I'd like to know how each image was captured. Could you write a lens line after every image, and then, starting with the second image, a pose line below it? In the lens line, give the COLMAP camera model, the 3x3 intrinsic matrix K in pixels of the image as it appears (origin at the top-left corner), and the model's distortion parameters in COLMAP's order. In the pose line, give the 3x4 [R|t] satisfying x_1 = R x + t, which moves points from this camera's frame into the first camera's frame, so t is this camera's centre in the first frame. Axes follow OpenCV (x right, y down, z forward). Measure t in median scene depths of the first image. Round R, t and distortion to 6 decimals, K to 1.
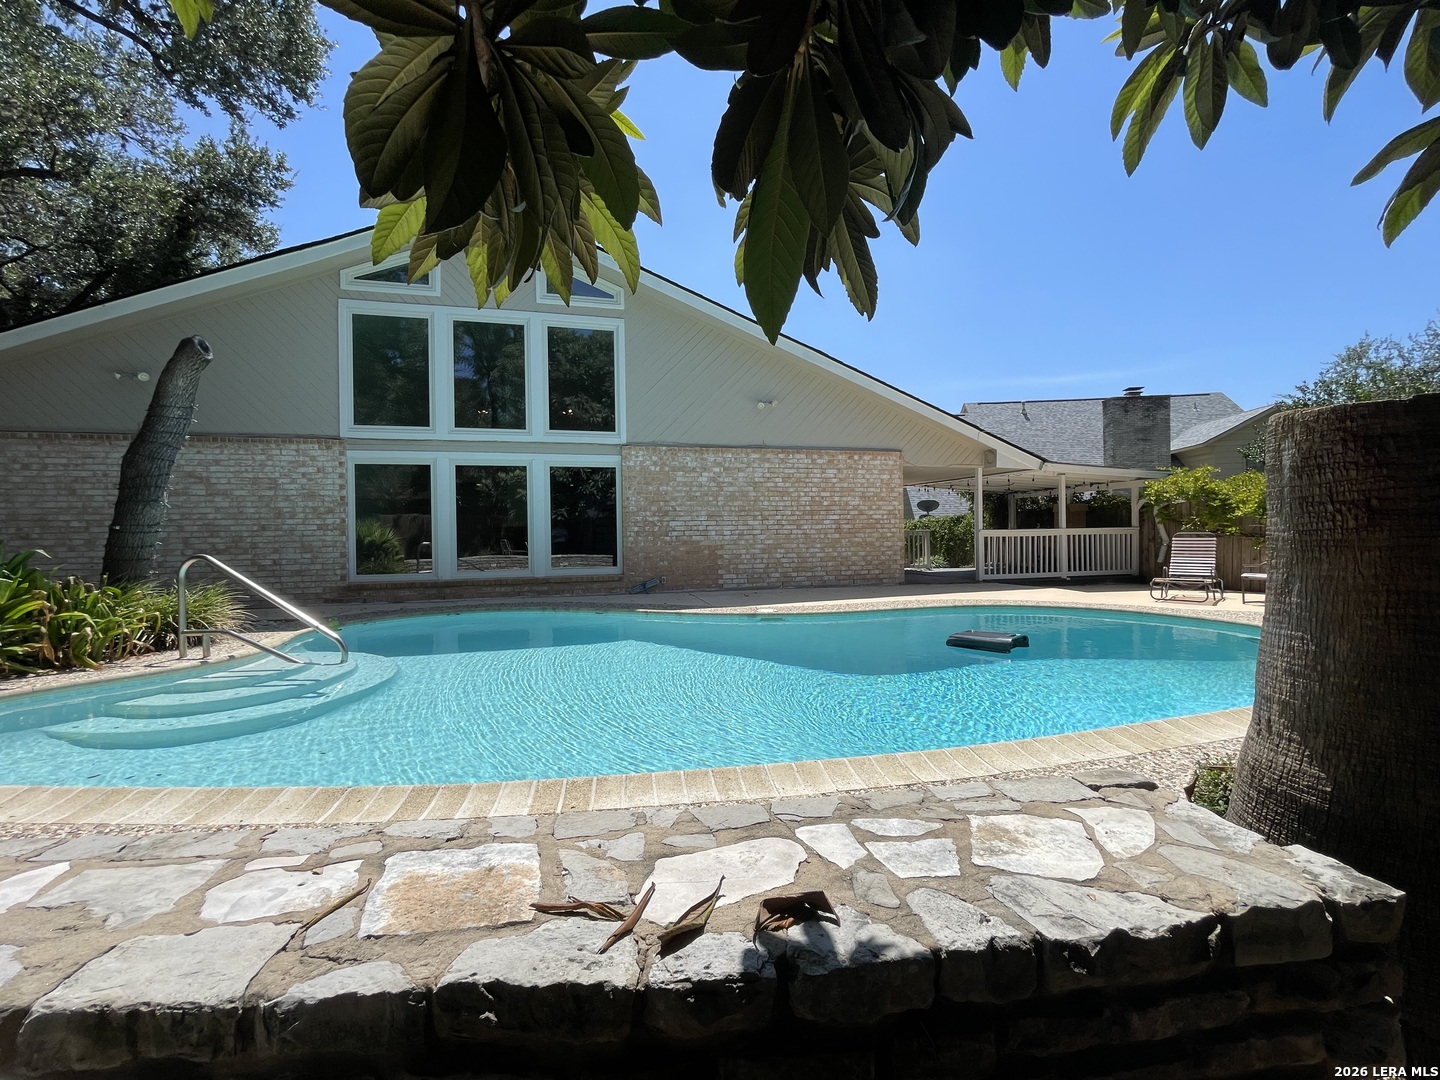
lens RADIAL K [[579.1, 0, 709.3], [0, 579.1, 537.5], [0, 0, 1]] dist [-0.008723, 0.000081]
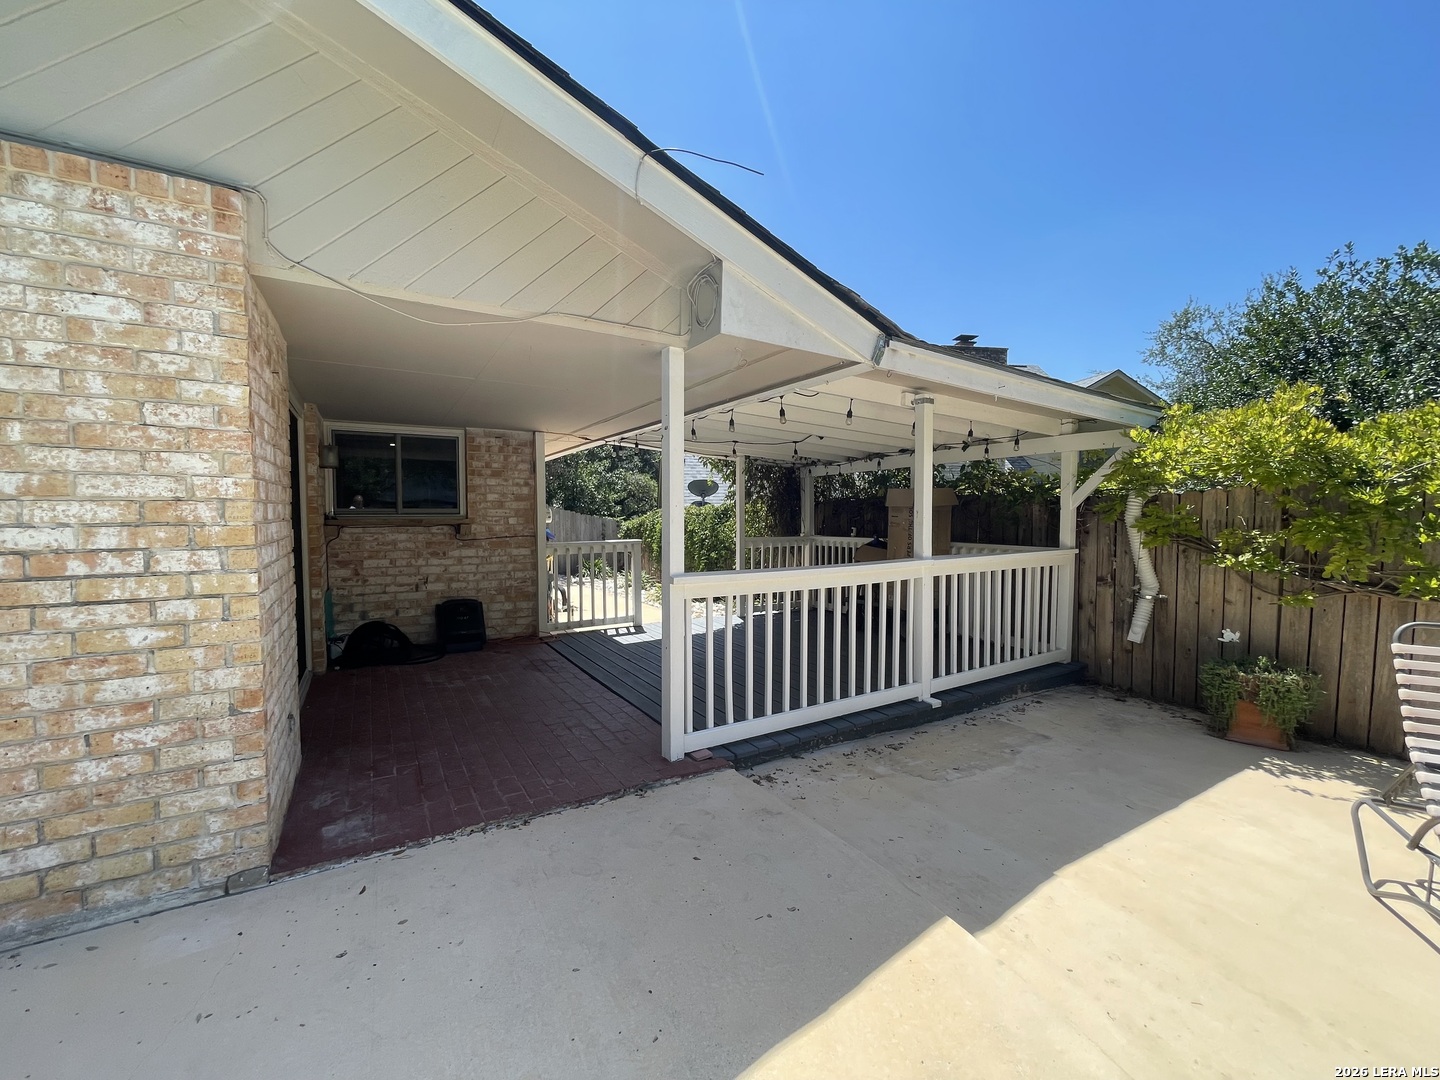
lens RADIAL K [[579.1, 0, 709.3], [0, 579.1, 537.5], [0, 0, 1]] dist [-0.008723, 0.000081]
pose [[0.958290, -0.002586, 0.285788, 0.386191], [-0.007006, 0.999446, 0.032535, -0.038678], [-0.285713, -0.033180, 0.957741, 0.698835]]
